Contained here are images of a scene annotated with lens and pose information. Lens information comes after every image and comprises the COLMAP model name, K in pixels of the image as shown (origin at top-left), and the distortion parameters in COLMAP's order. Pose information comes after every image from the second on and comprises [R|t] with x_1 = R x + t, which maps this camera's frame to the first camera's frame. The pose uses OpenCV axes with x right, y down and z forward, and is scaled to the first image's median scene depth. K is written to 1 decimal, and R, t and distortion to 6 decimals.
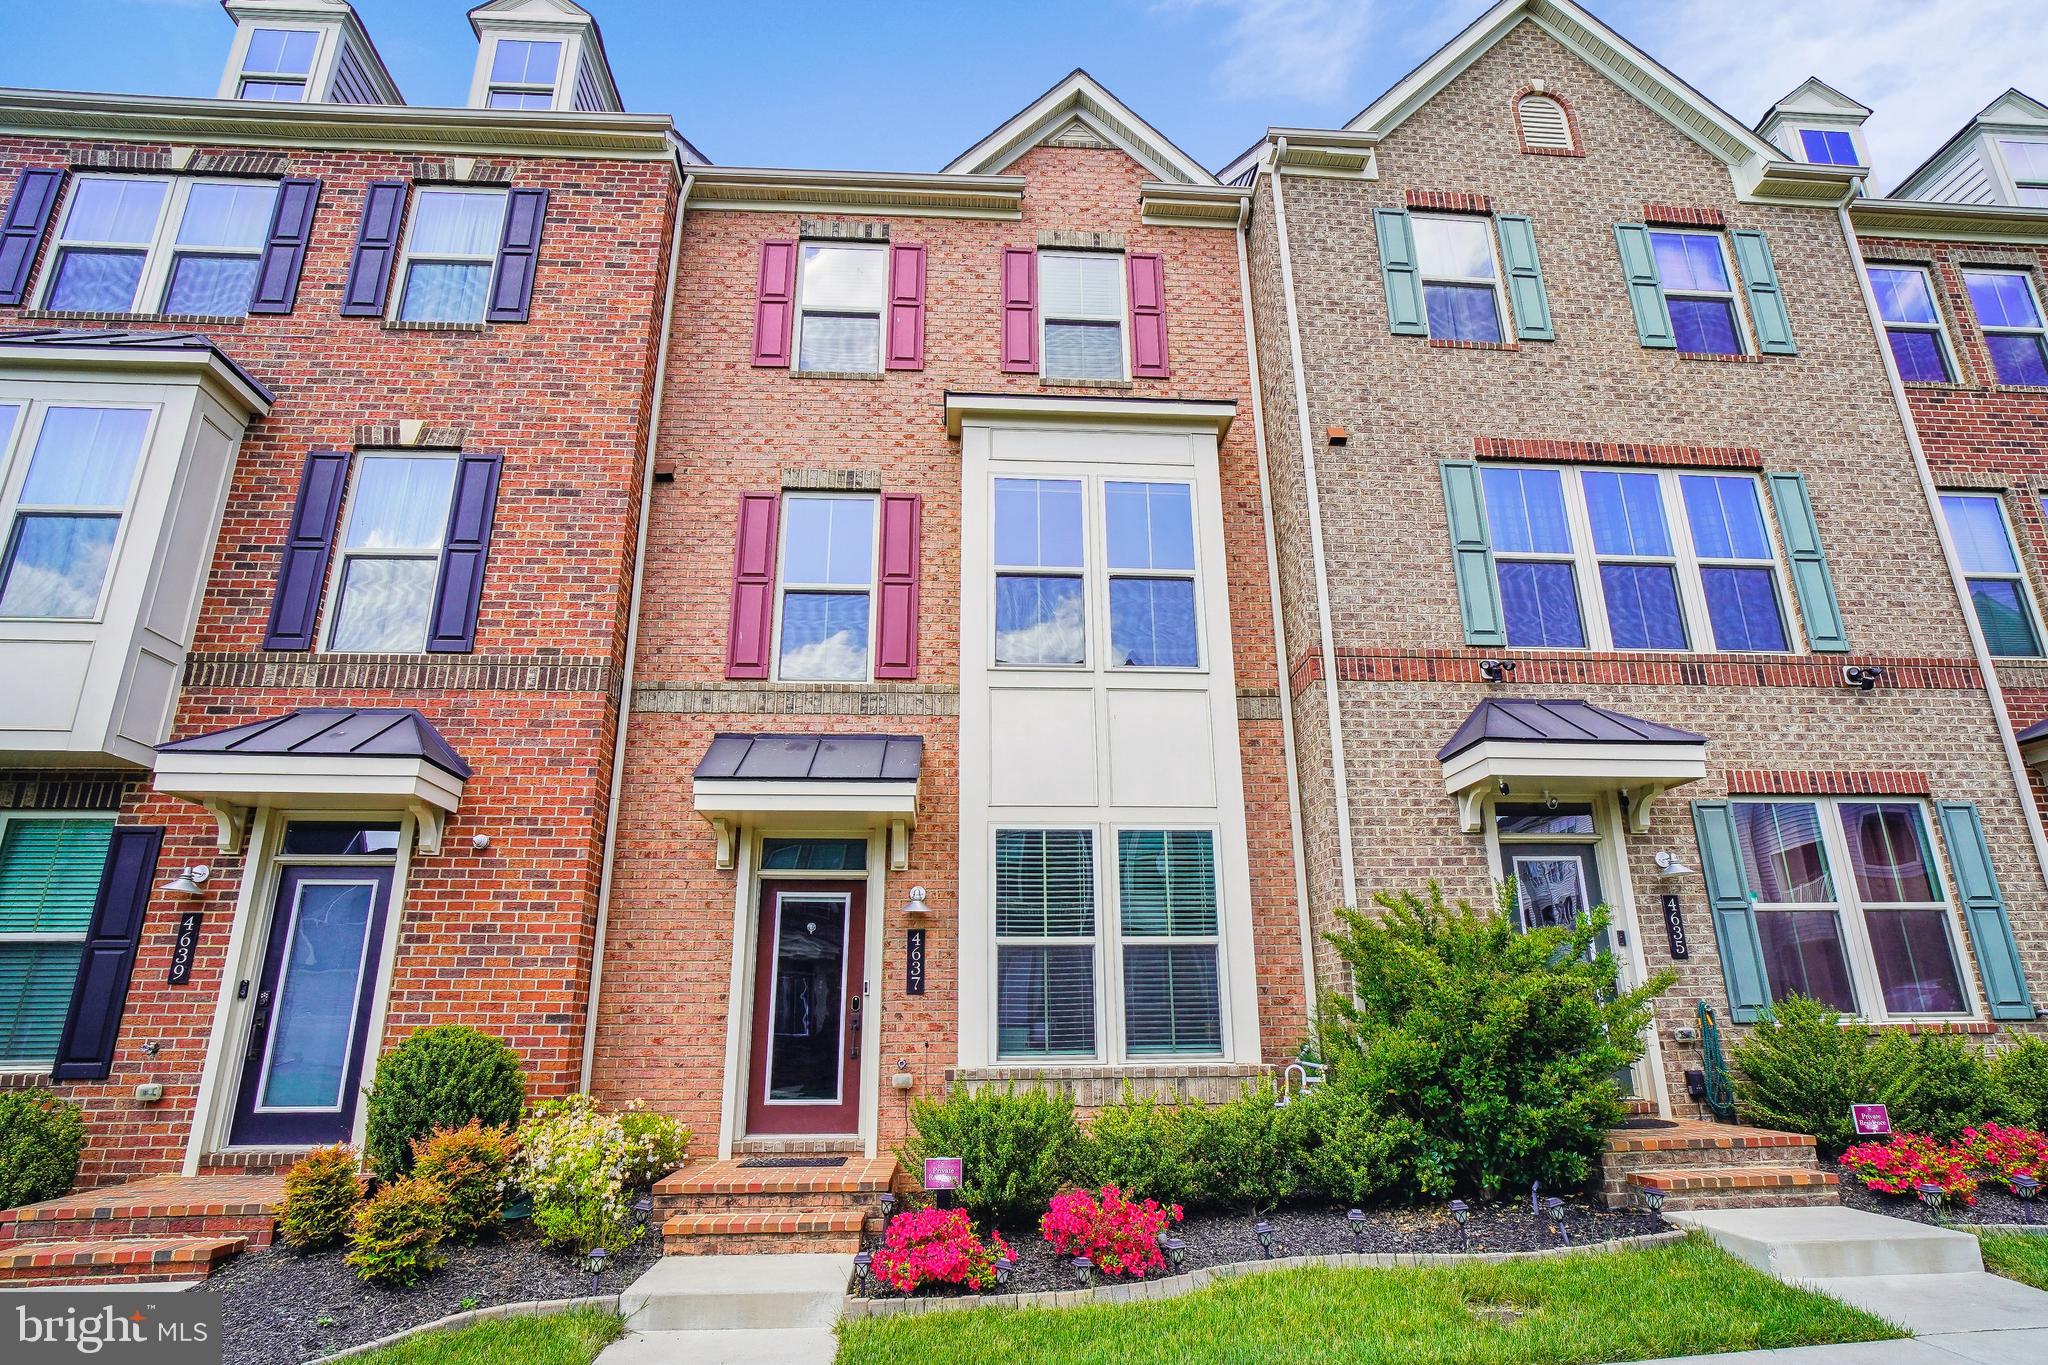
lens RADIAL K [[1097.5, 0, 1028.9], [0, 1097.5, 674.3], [0, 0, 1]] dist [-0.044932, 0.020077]
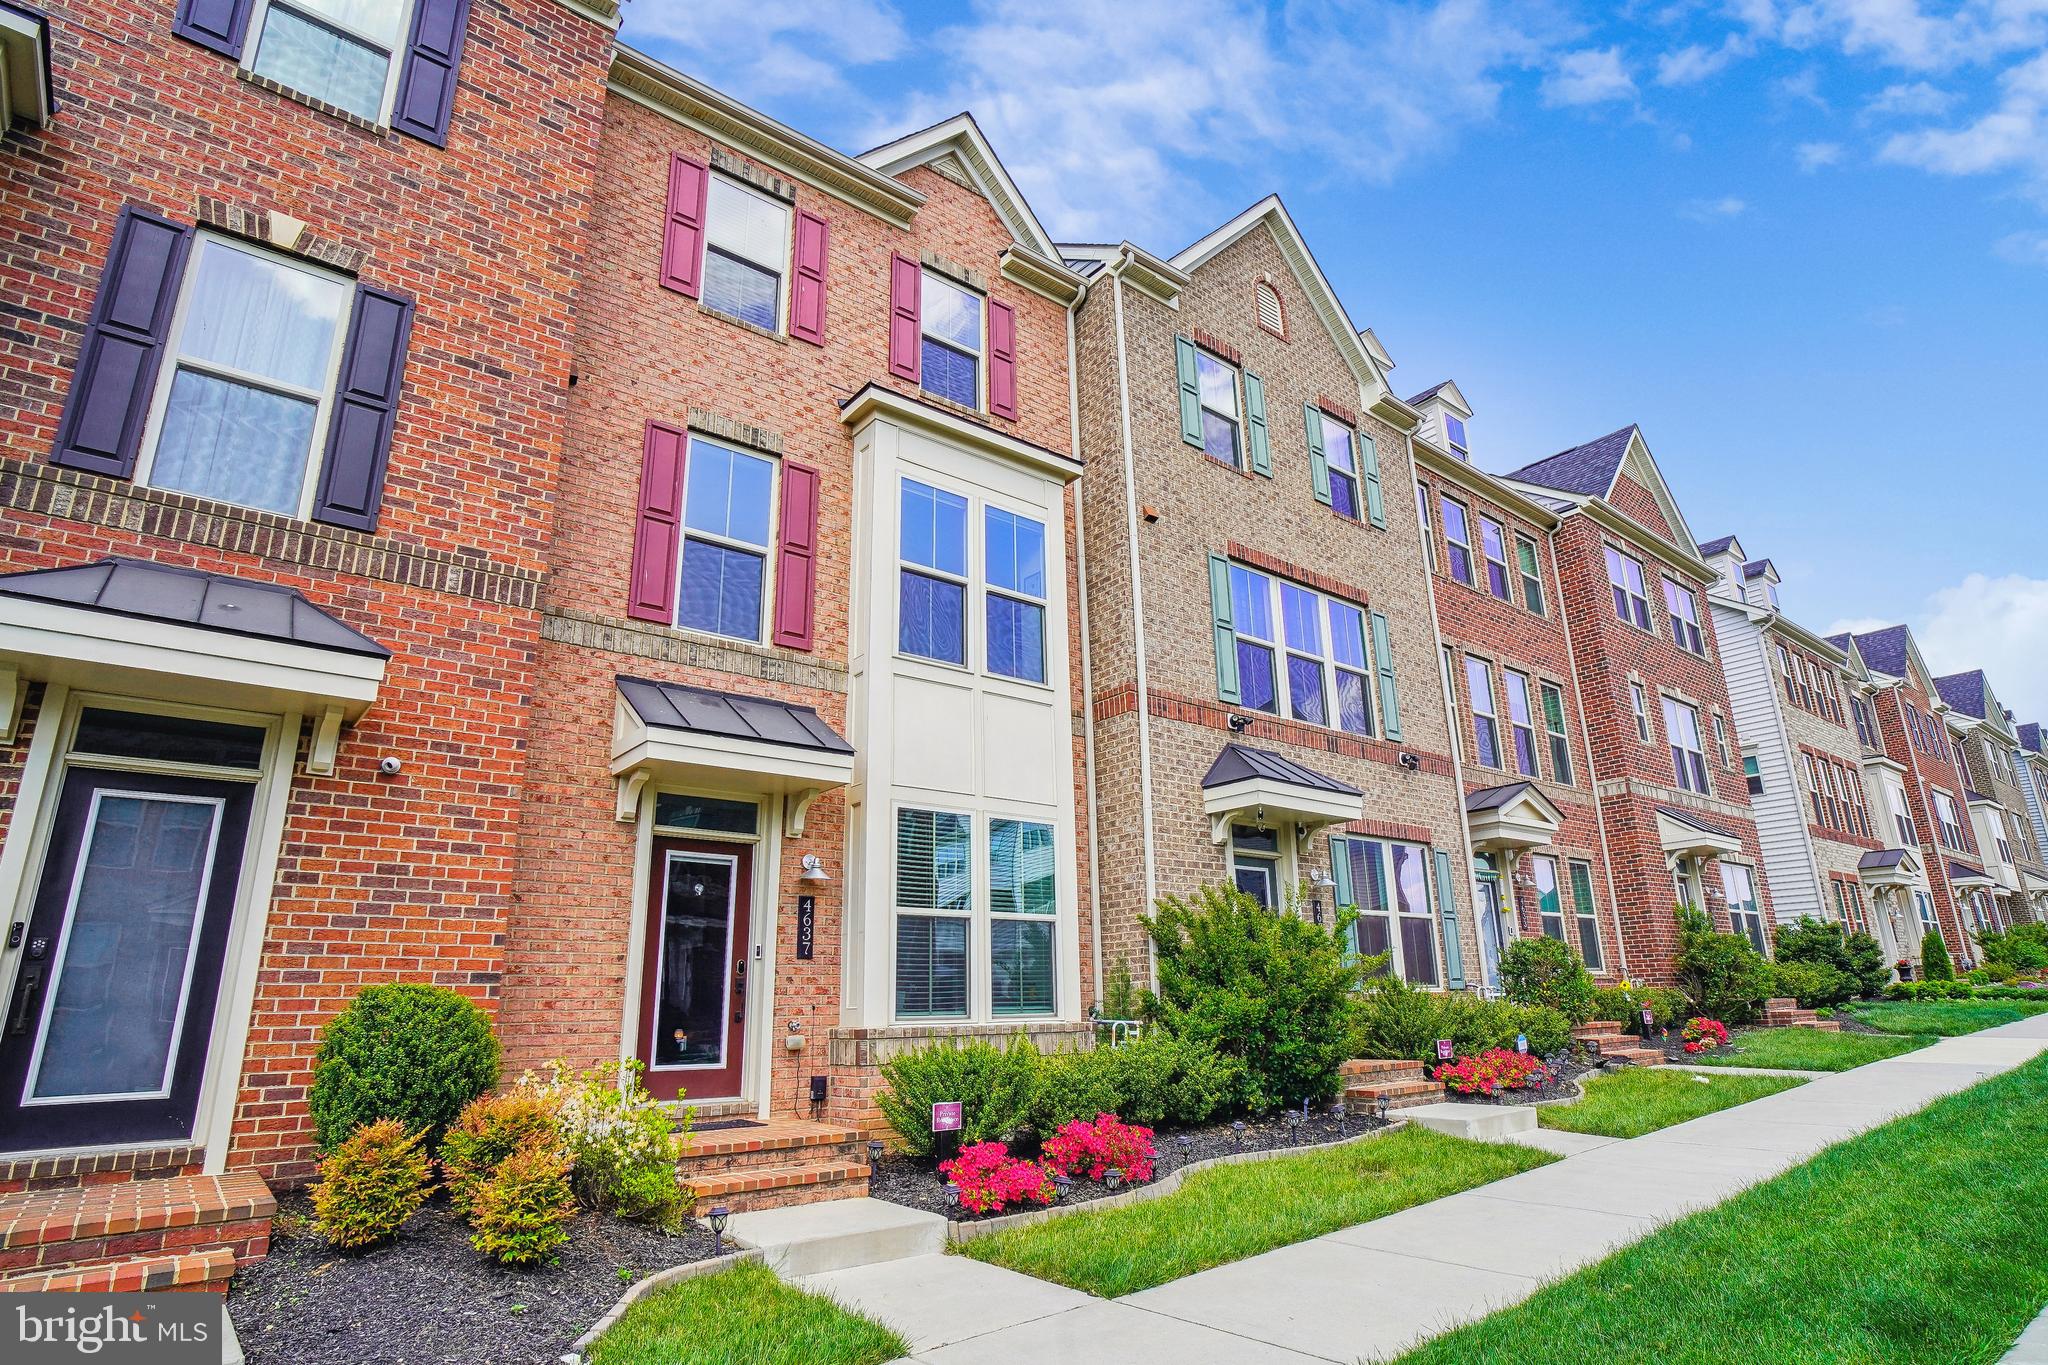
lens RADIAL K [[1097.5, 0, 1028.6], [0, 1097.5, 678.3], [0, 0, 1]] dist [-0.044932, 0.020077]
pose [[0.819651, 0.158736, 0.550431, -0.522218], [-0.164643, 0.985580, -0.039056, 0.037025], [-0.548693, -0.058613, 0.833966, 0.041988]]
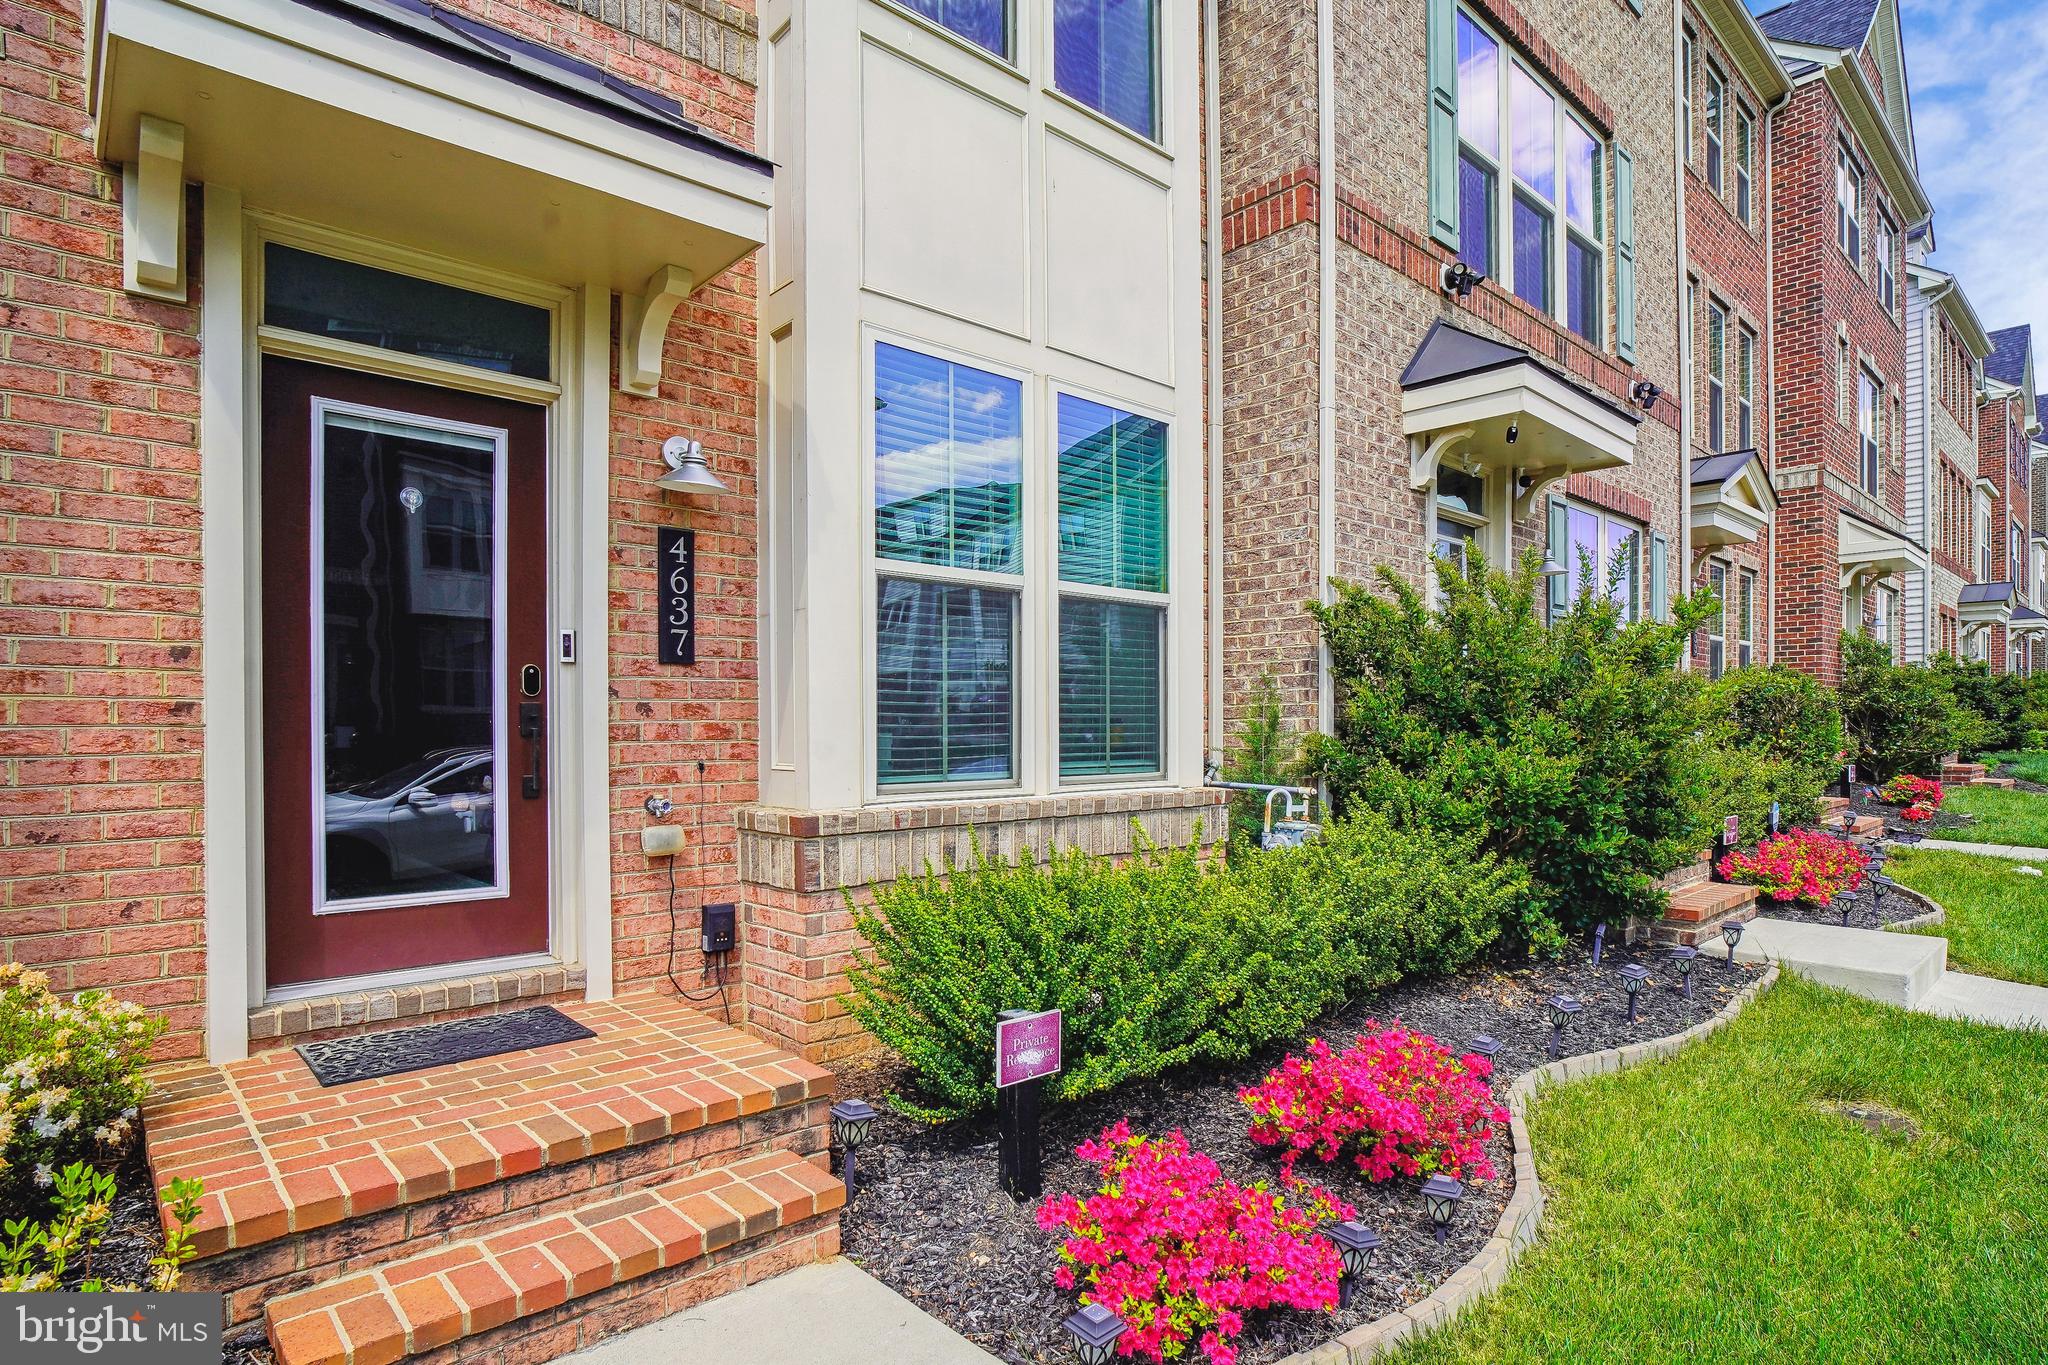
lens RADIAL K [[1097.5, 0, 1026.5], [0, 1097.5, 742.7], [0, 0, 1]] dist [-0.044932, 0.020077]
pose [[0.782513, -0.002624, 0.622628, -0.271192], [-0.195816, 0.948213, 0.250096, 0.171800], [-0.591041, -0.317624, 0.741475, 0.533463]]
